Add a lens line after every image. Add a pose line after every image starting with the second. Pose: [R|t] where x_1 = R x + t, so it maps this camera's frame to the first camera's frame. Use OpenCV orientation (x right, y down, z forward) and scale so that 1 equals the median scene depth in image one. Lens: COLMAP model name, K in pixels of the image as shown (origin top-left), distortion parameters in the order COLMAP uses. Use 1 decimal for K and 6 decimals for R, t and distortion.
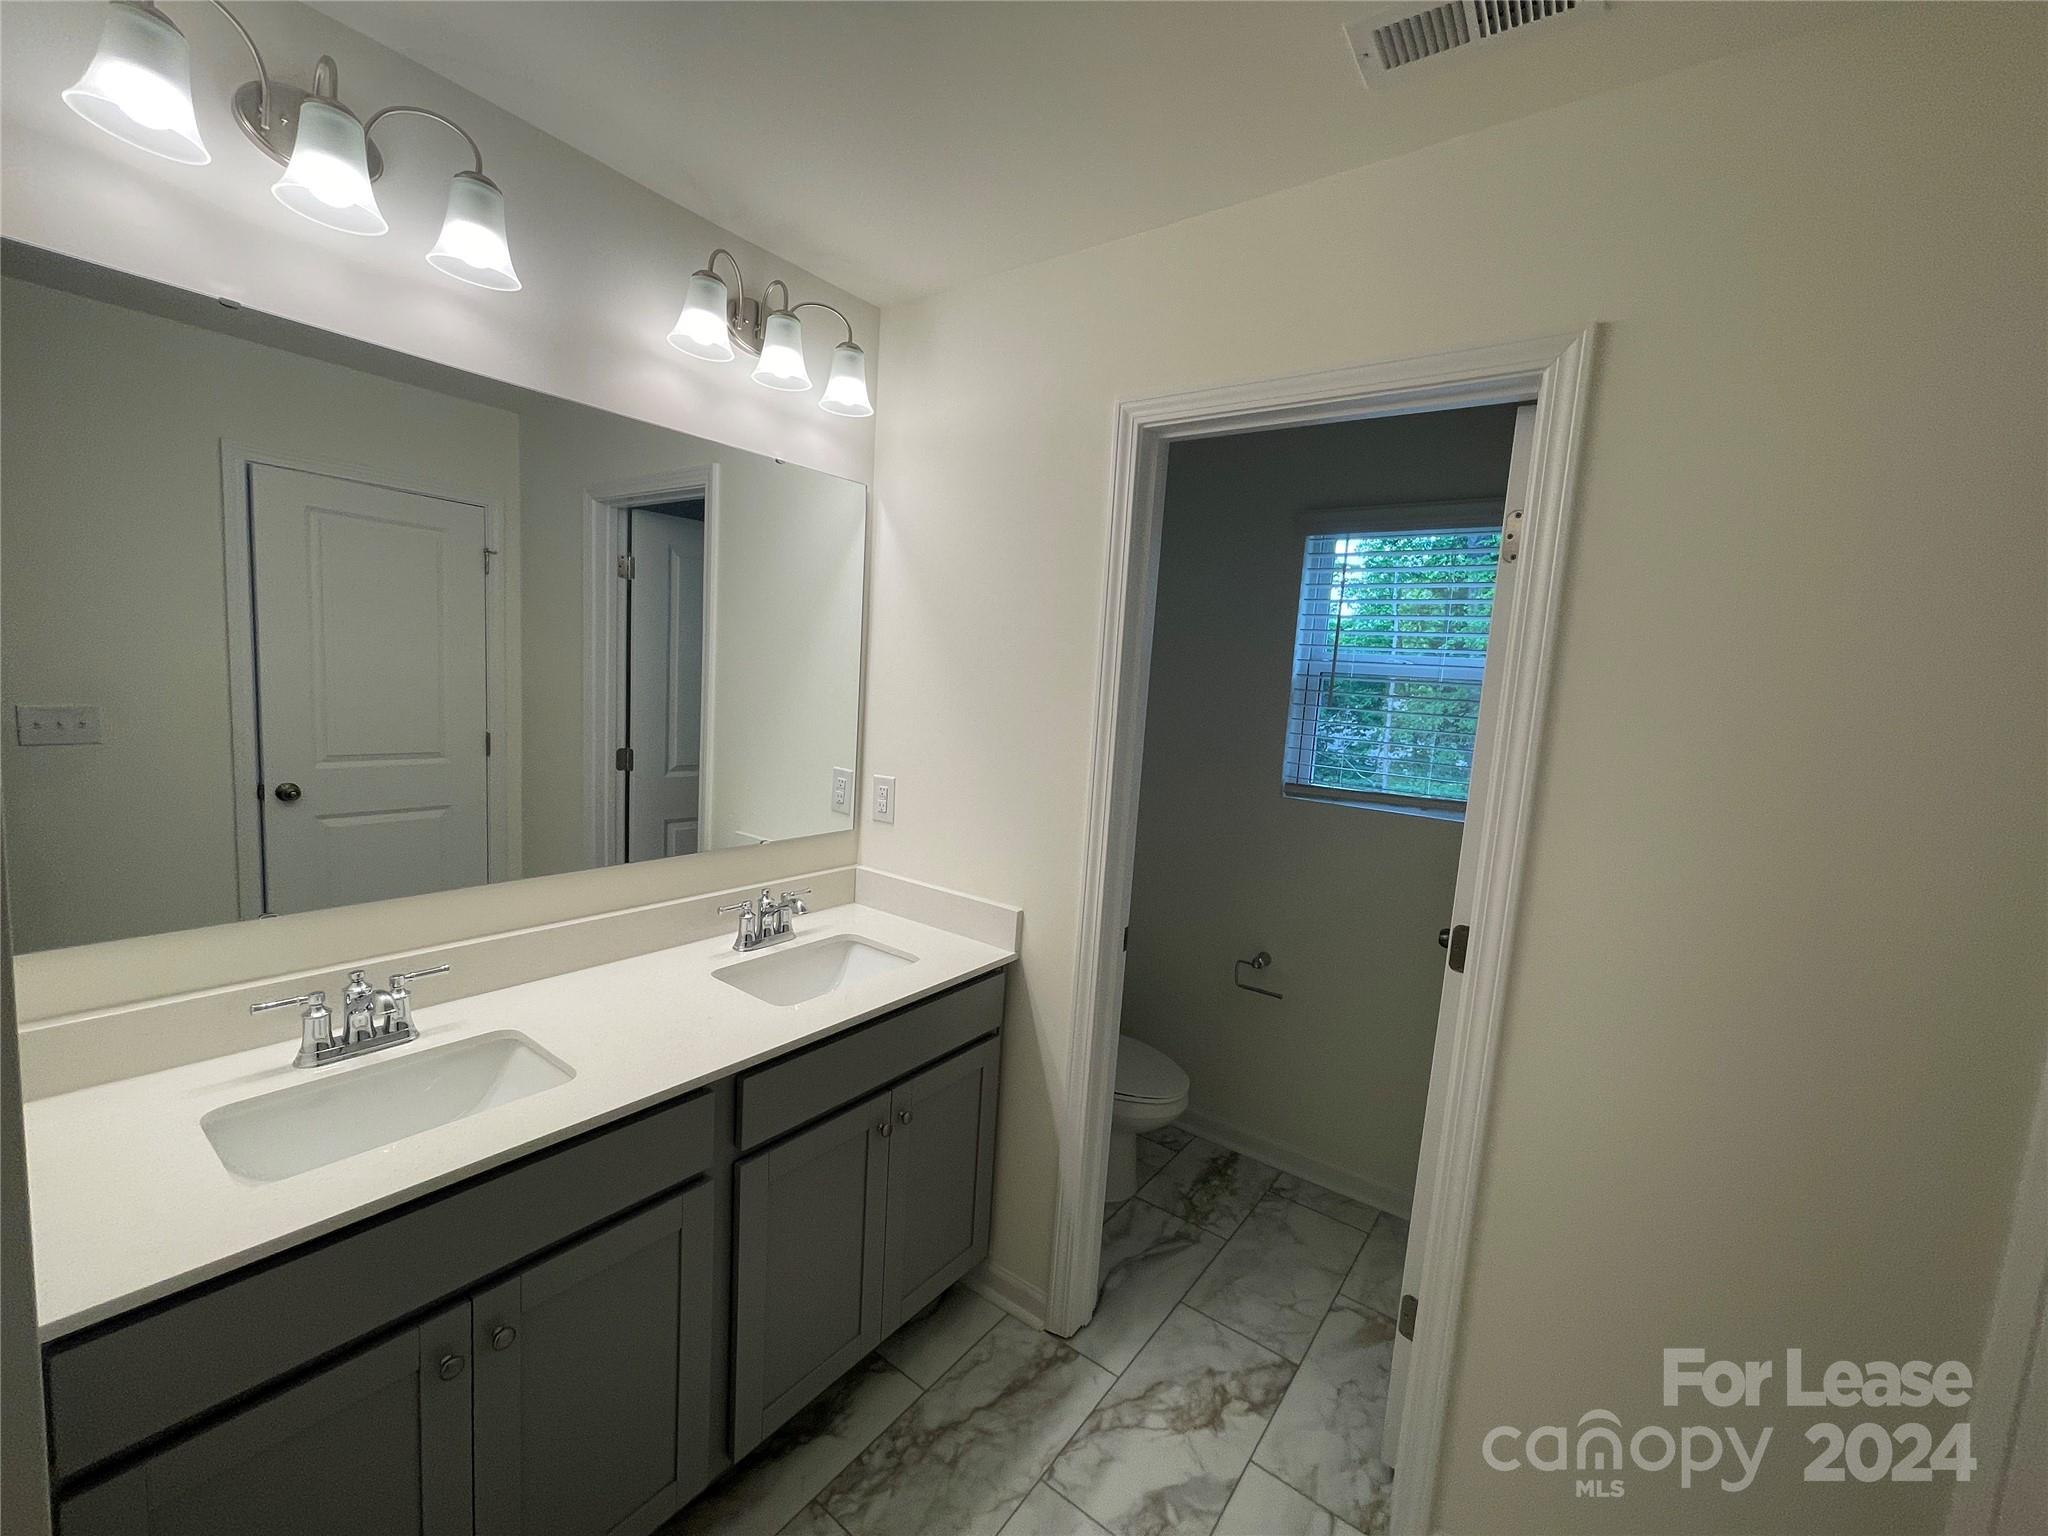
lens RADIAL K [[815.2, 0, 1024.0], [0, 815.2, 768.0], [0, 0, 1]] dist [0.001053, 0.000191]
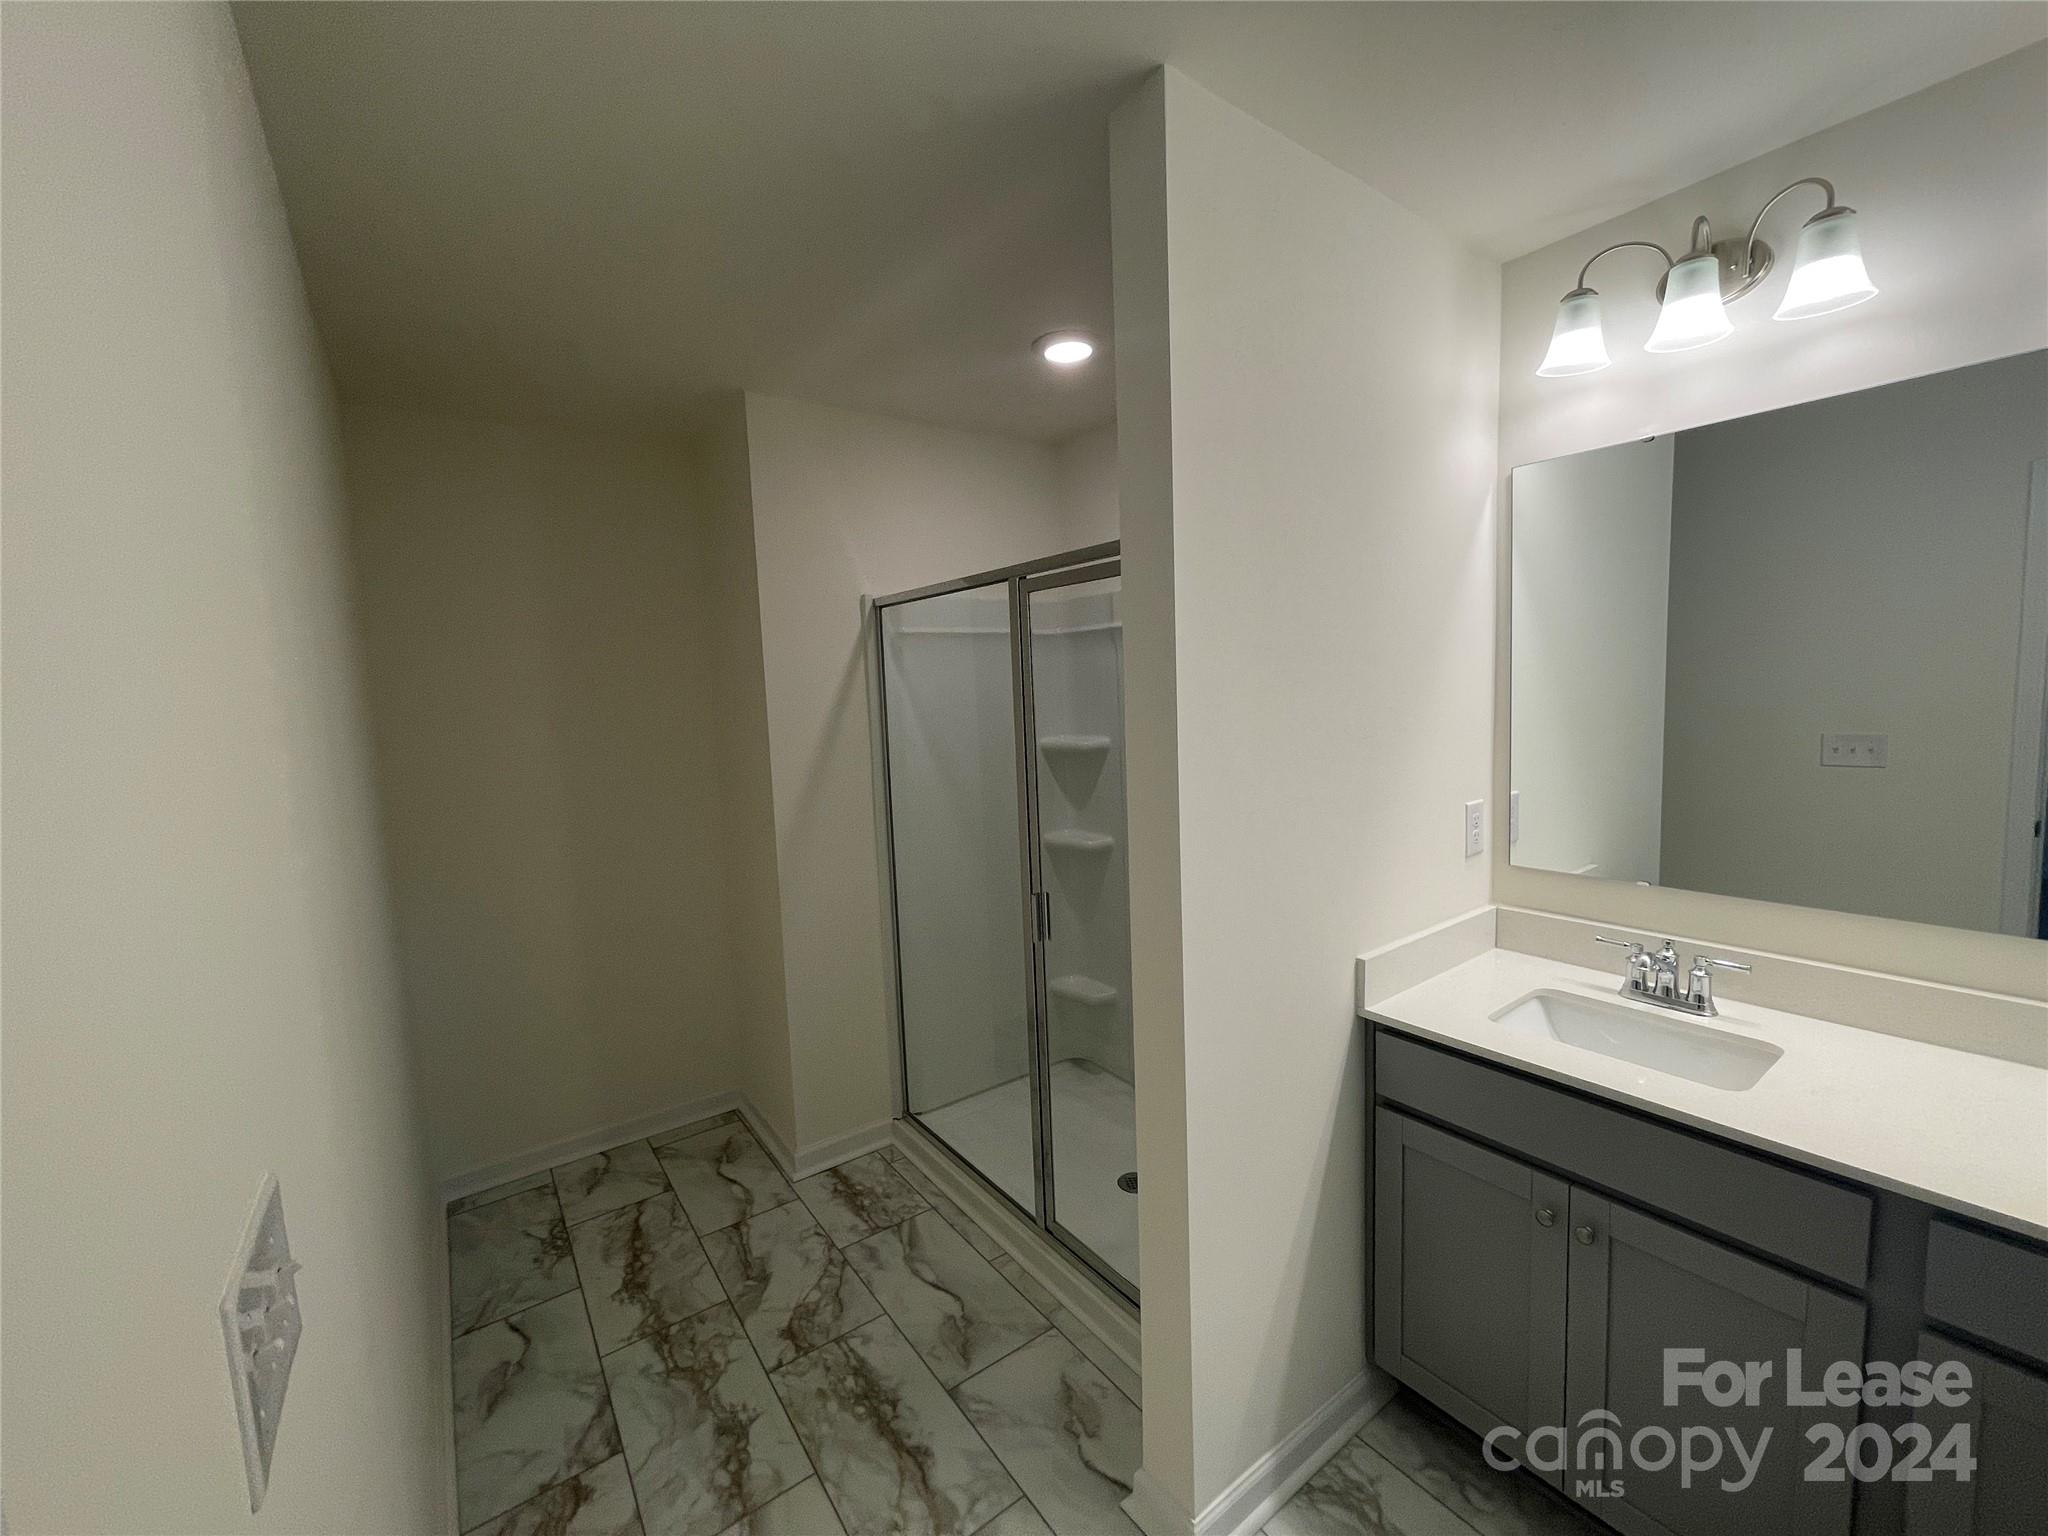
lens RADIAL K [[815.2, 0, 1024.0], [0, 815.2, 768.0], [0, 0, 1]] dist [0.001053, 0.000191]
pose [[-0.320539, 0.033743, -0.946634, 0.591479], [-0.093001, 0.993416, 0.066901, 0.011285], [0.942659, 0.109482, -0.315290, 0.450530]]
